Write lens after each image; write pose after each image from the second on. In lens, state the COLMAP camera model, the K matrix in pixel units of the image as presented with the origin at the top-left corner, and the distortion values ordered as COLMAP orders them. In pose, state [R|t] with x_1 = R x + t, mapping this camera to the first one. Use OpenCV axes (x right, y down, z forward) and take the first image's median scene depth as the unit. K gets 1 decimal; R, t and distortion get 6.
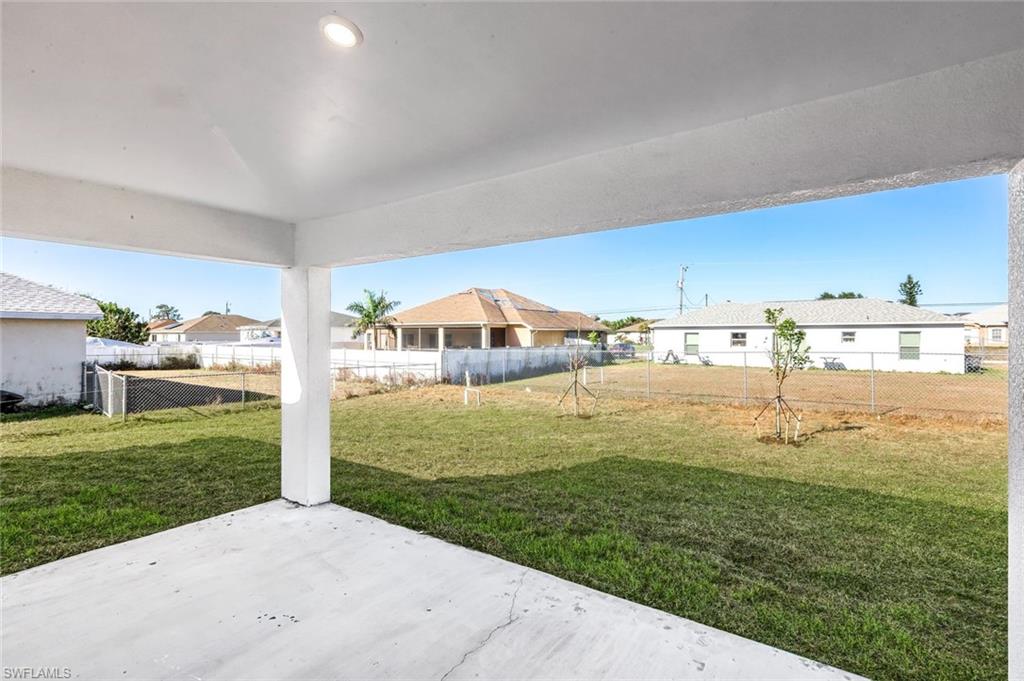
lens RADIAL K [[486.5, 0, 501.9], [0, 486.5, 330.6], [0, 0, 1]] dist [0.006568, -0.000256]
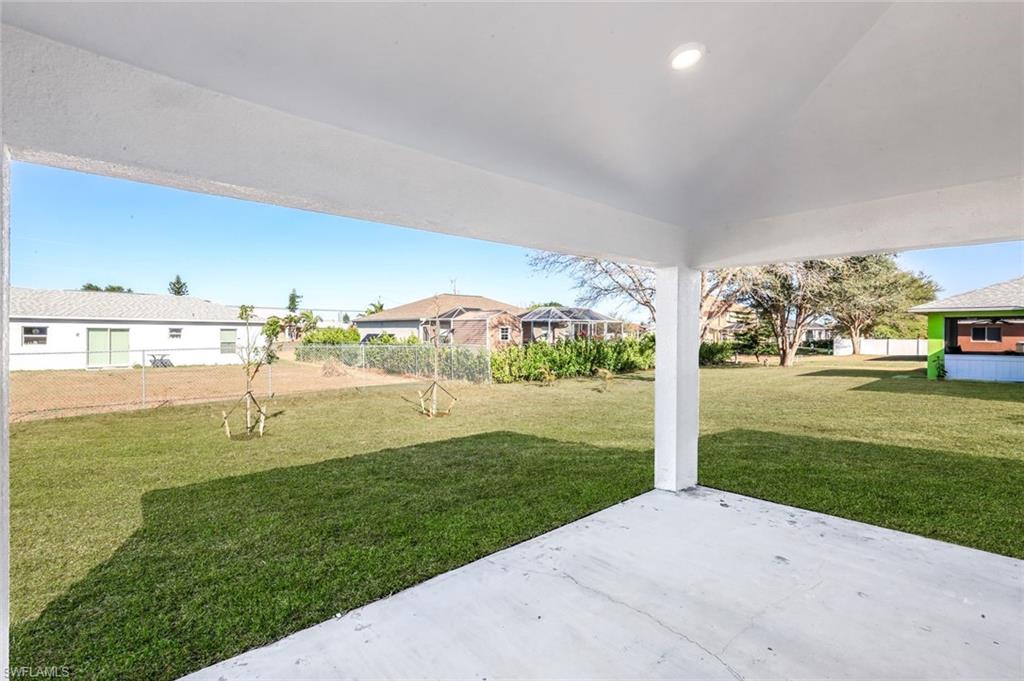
lens RADIAL K [[486.5, 0, 517.8], [0, 486.5, 336.4], [0, 0, 1]] dist [0.006568, -0.000256]
pose [[0.196621, -0.002066, 0.980477, -0.130493], [-0.017212, 0.999836, 0.005559, 0.001690], [-0.980328, -0.017969, 0.196553, 0.102357]]
